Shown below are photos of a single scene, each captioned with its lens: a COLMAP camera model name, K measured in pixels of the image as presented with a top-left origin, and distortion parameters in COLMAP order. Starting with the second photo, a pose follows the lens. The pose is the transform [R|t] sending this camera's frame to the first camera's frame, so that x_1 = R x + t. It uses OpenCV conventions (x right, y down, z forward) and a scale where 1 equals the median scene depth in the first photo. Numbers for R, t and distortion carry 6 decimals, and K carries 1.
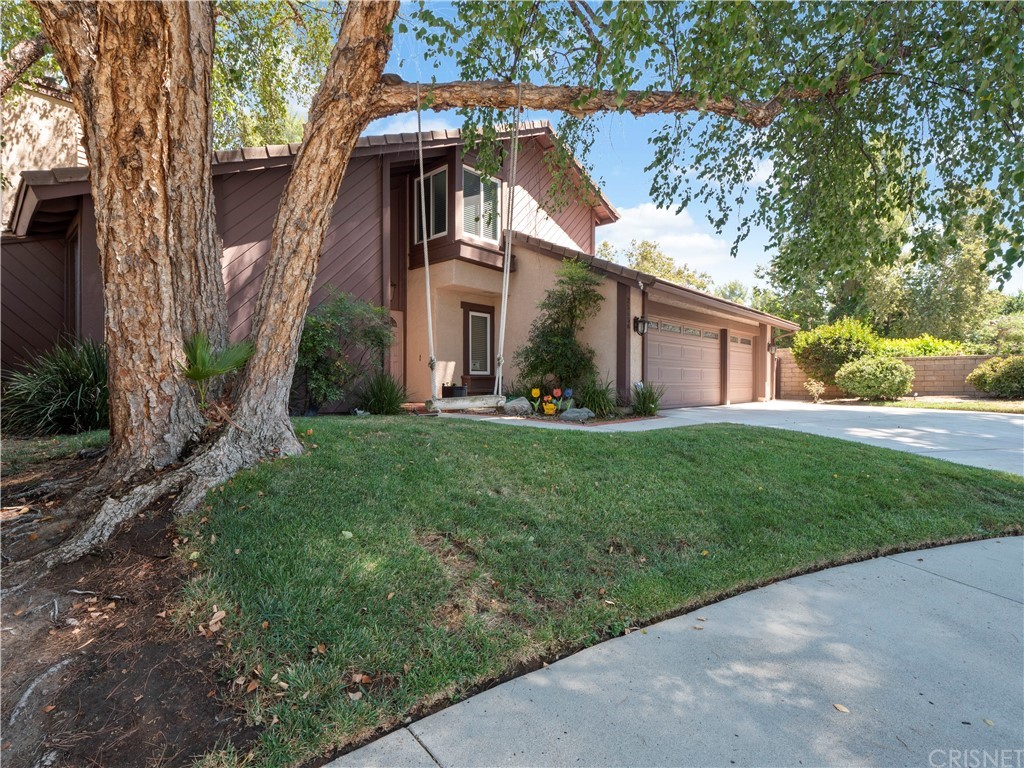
lens RADIAL K [[501.8, 0, 508.4], [0, 501.8, 380.4], [0, 0, 1]] dist [-0.002810, -0.000278]
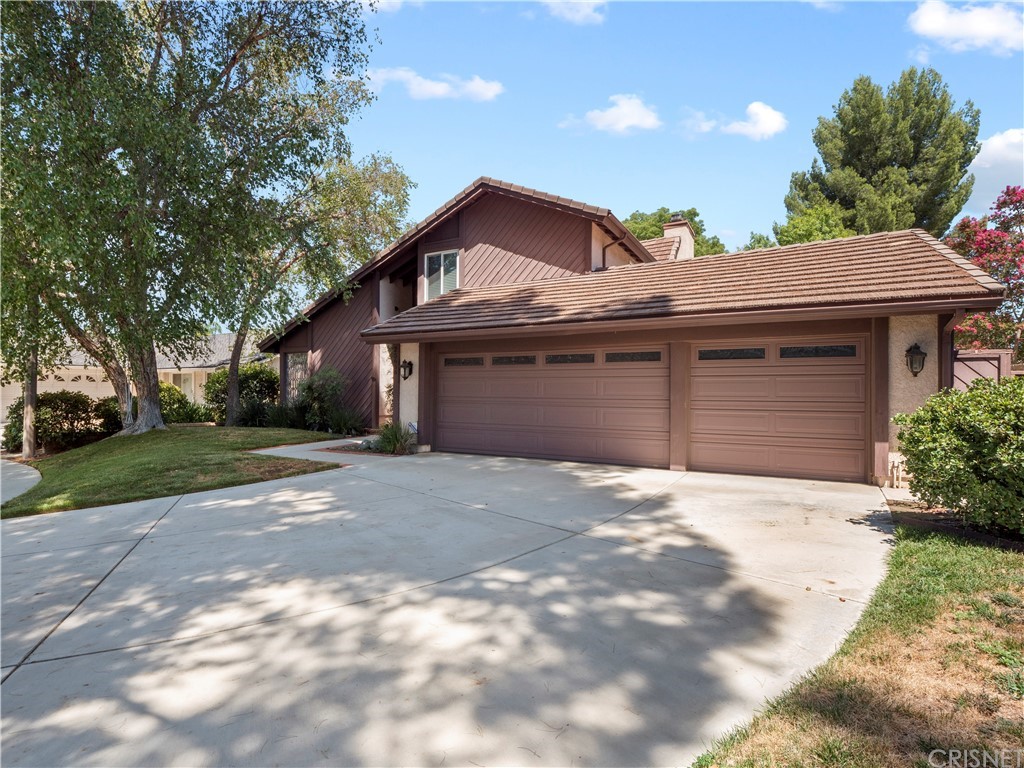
lens RADIAL K [[501.8, 0, 508.4], [0, 501.8, 380.4], [0, 0, 1]] dist [-0.002810, -0.000278]
pose [[0.239083, -0.013231, -0.970909, 1.246128], [0.011807, 0.999873, -0.010718, -0.069143], [0.970927, -0.008901, 0.239209, 0.863095]]
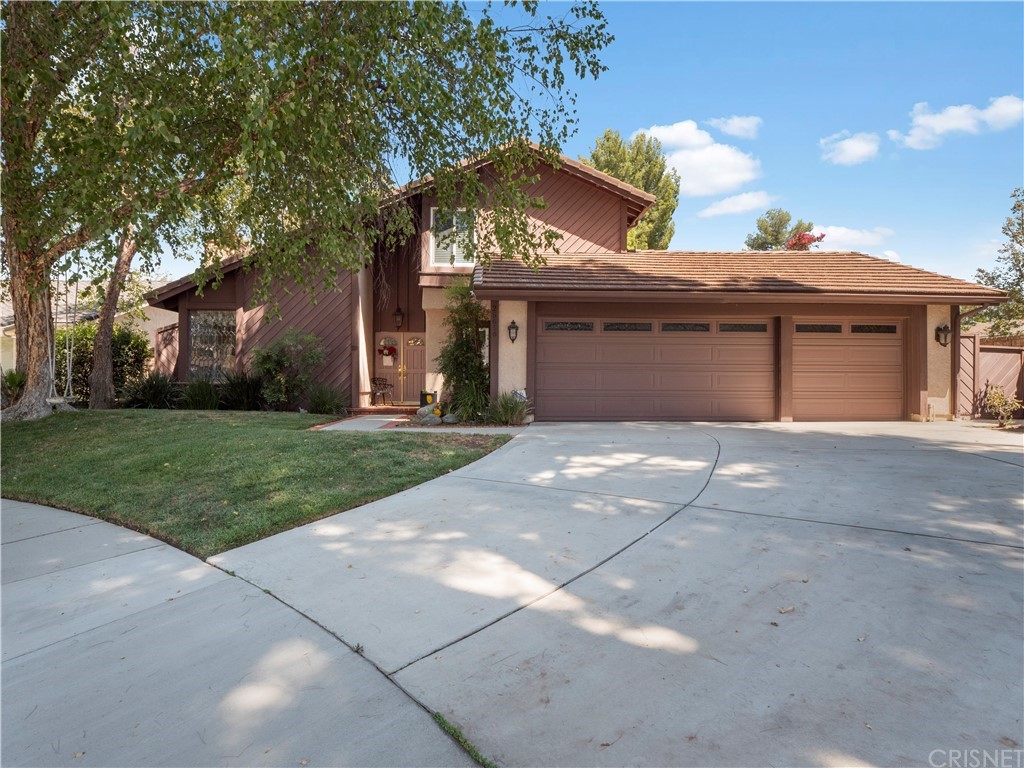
lens RADIAL K [[501.8, 0, 508.4], [0, 501.8, 380.4], [0, 0, 1]] dist [-0.002810, -0.000278]
pose [[0.704113, -0.000988, -0.710087, 0.862483], [0.005373, 0.999978, 0.003937, -0.020460], [0.710067, -0.006588, 0.704103, 0.274563]]
